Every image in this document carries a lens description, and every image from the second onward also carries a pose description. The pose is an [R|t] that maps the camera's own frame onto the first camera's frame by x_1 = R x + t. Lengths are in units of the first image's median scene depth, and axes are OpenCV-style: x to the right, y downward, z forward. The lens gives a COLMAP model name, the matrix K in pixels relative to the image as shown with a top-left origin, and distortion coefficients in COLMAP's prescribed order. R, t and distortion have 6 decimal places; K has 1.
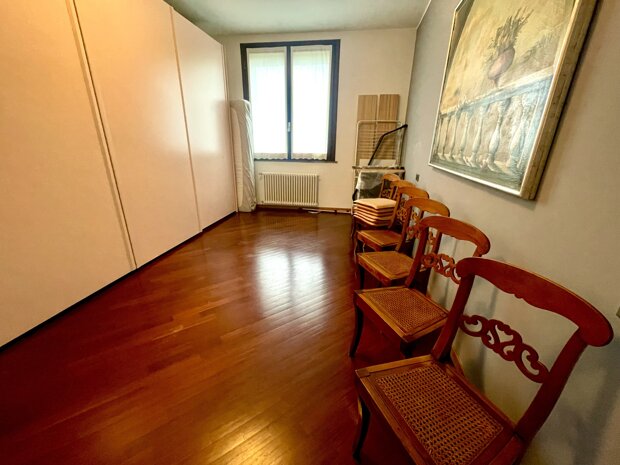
lens RADIAL K [[250.8, 0, 308.8], [0, 250.8, 232.1], [0, 0, 1]] dist [-0.003248, -0.000124]
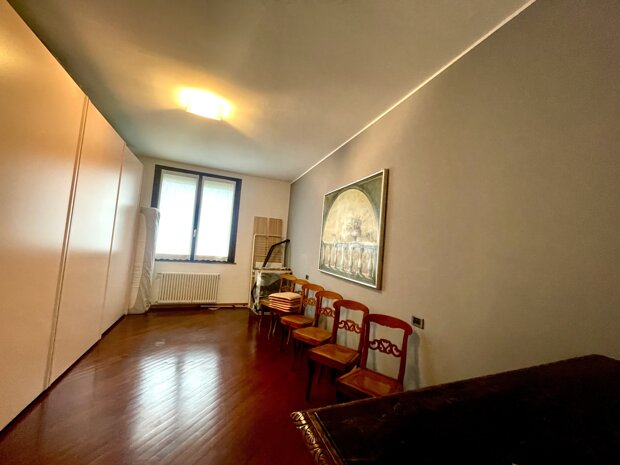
lens RADIAL K [[250.8, 0, 308.8], [0, 250.8, 232.1], [0, 0, 1]] dist [-0.003248, -0.000124]
pose [[0.848009, 0.082729, 0.523485, -0.250605], [0.114432, 0.935861, -0.333271, 0.021132], [-0.517480, 0.342520, 0.784152, -0.187641]]
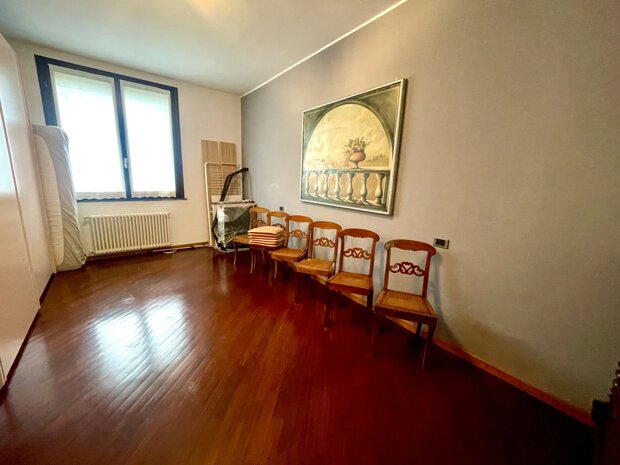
lens RADIAL K [[250.8, 0, 308.8], [0, 250.8, 232.1], [0, 0, 1]] dist [-0.003248, -0.000124]
pose [[0.665195, -0.141668, 0.733107, -0.348233], [0.222881, 0.974747, -0.013871, -0.025813], [-0.712628, 0.172623, 0.679972, -0.022974]]
